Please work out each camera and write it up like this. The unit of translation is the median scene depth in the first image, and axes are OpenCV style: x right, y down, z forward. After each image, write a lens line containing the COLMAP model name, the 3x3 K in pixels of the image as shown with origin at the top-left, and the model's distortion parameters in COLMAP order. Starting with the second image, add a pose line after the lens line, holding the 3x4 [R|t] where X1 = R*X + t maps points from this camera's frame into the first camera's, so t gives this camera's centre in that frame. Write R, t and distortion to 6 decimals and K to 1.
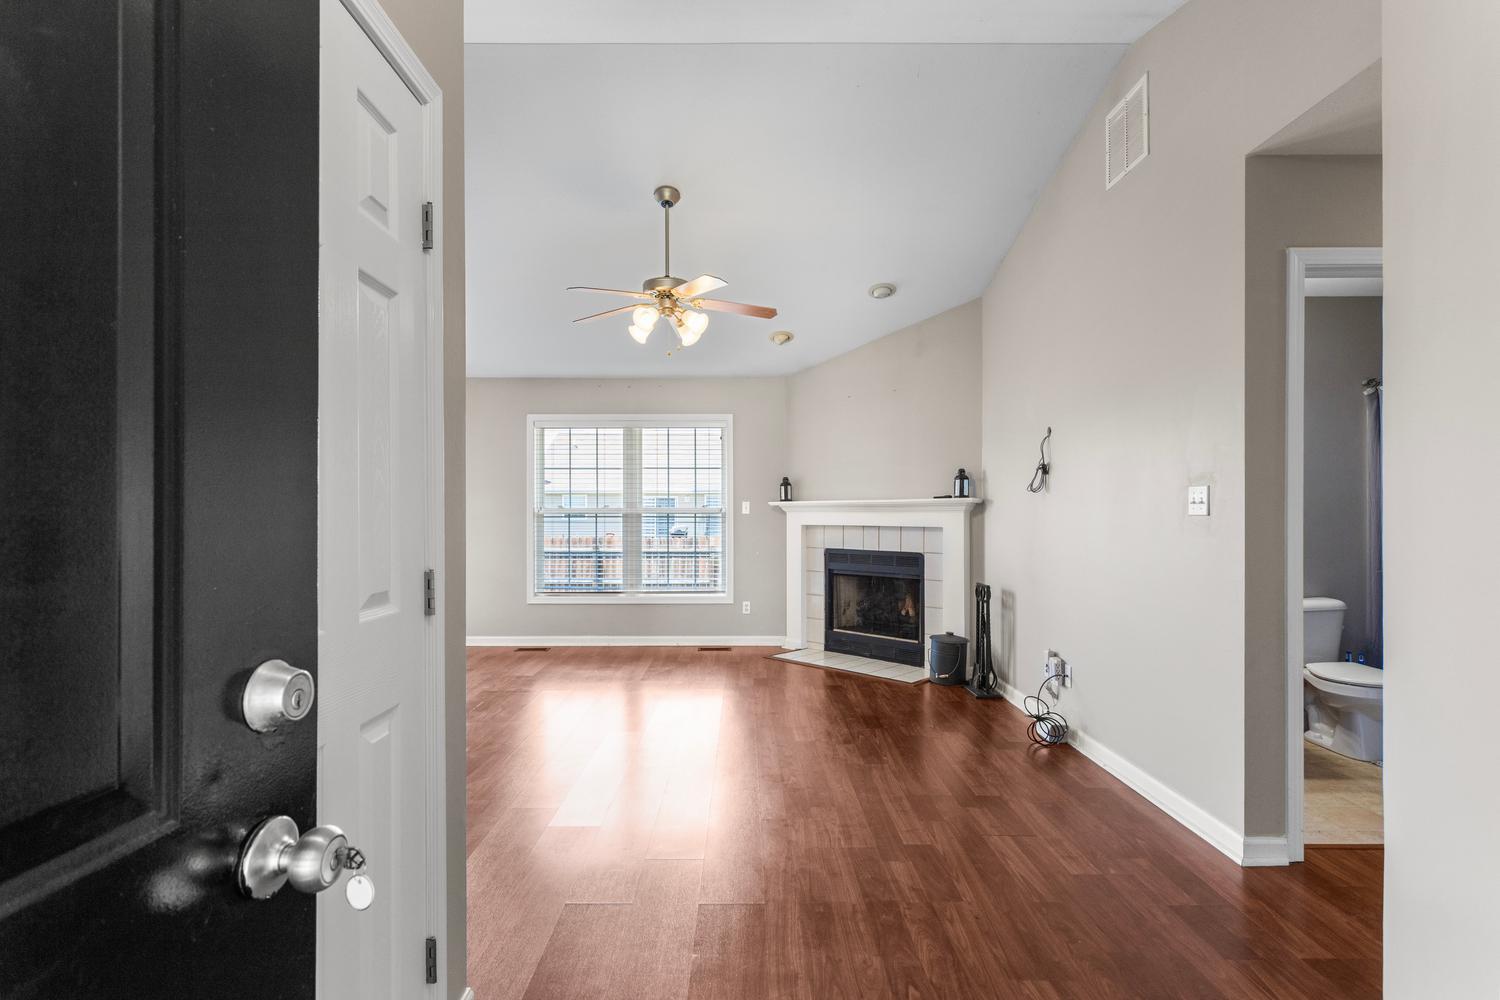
lens RADIAL K [[712.2, 0, 759.0], [0, 712.2, 512.9], [0, 0, 1]] dist [0.000372, 0.000082]
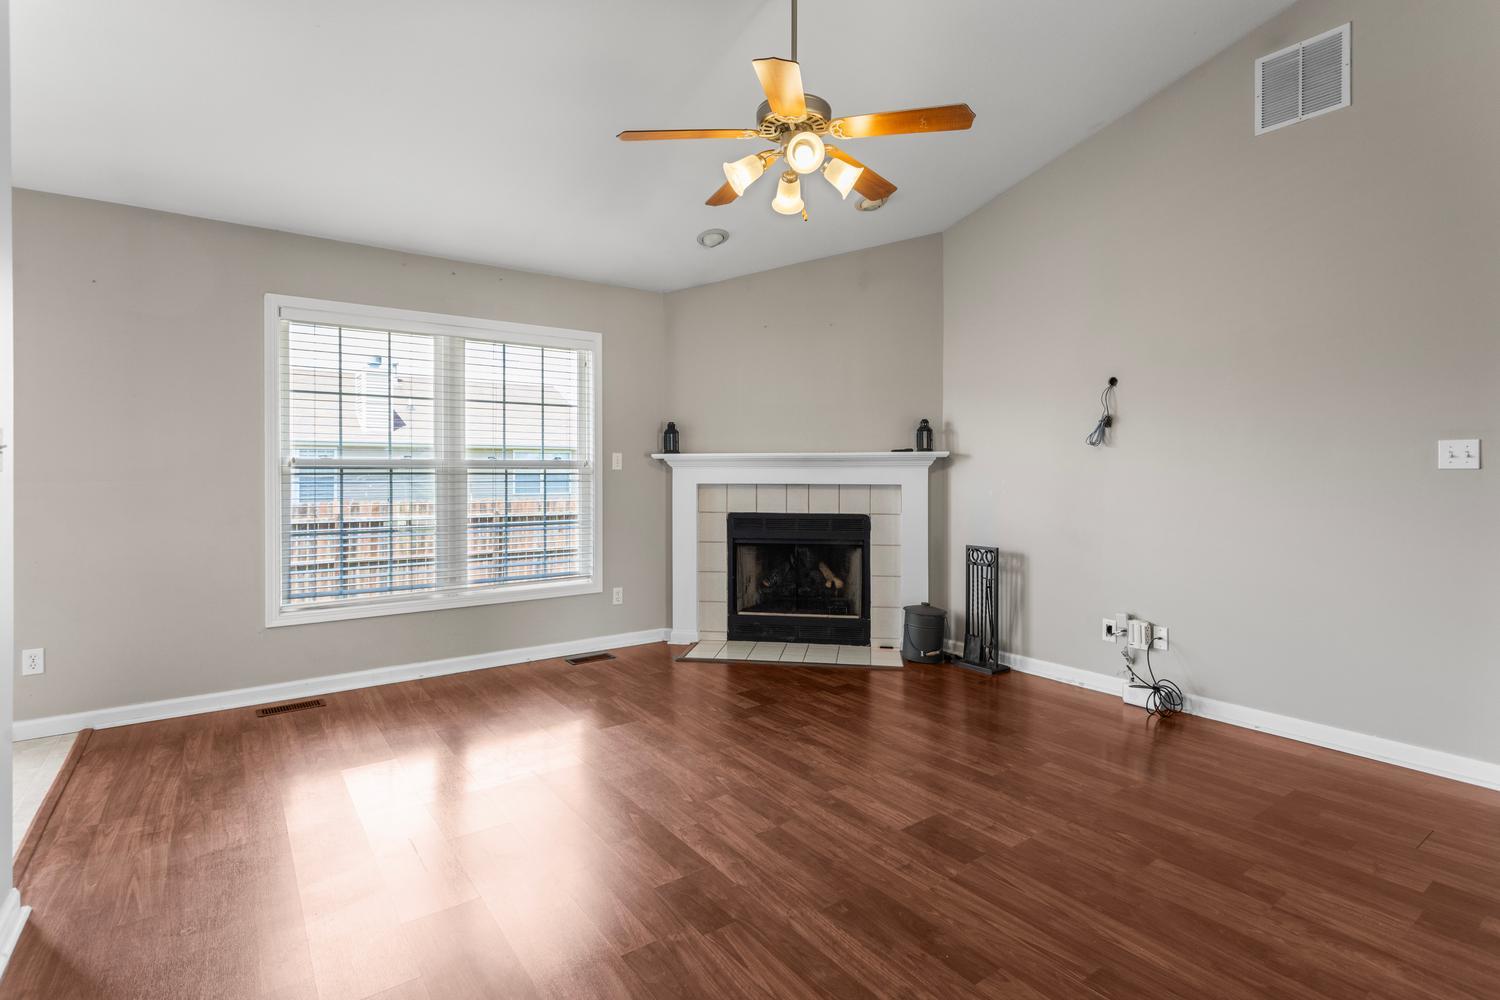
lens RADIAL K [[721.7, 0, 748.3], [0, 721.7, 475.0], [0, 0, 1]] dist [-0.002585, -0.000165]
pose [[0.821998, -0.001819, 0.569487, -0.350804], [-0.000864, 0.999990, 0.004441, 0.003773], [-0.569489, -0.004142, 0.821988, 0.319973]]
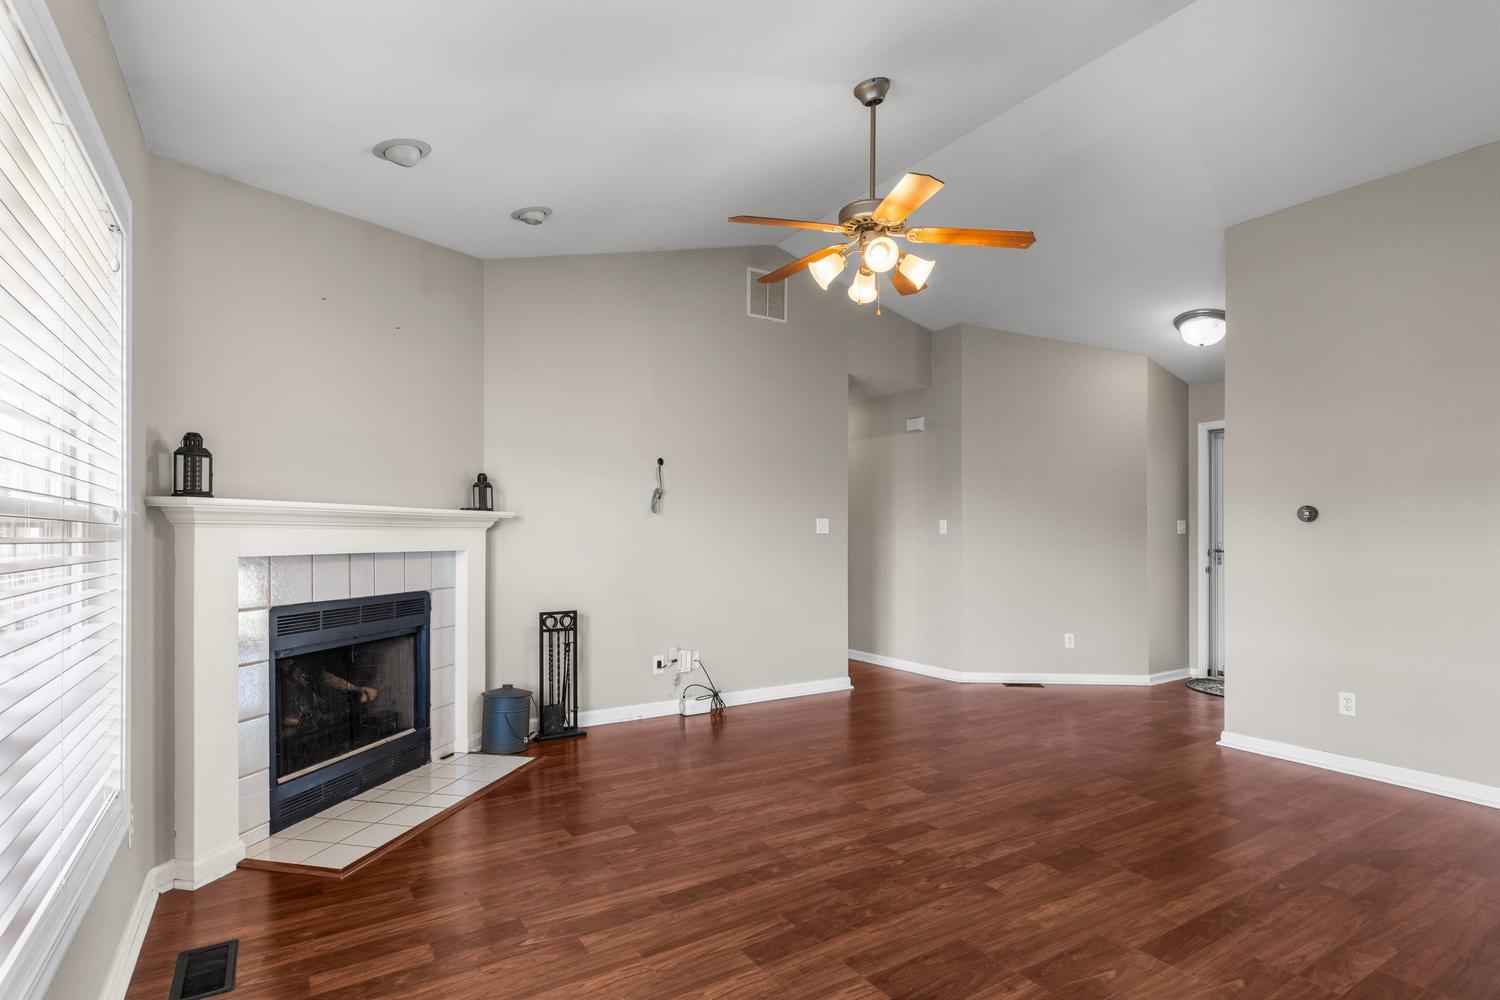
lens RADIAL K [[748.4, 0, 755.6], [0, 748.4, 533.8], [0, 0, 1]] dist [0.001143, 0.000237]
pose [[-0.520470, 0.001316, 0.853879, -0.470507], [-0.001076, 0.999997, -0.002196, 0.003703], [-0.853879, -0.002062, -0.520467, 0.985224]]
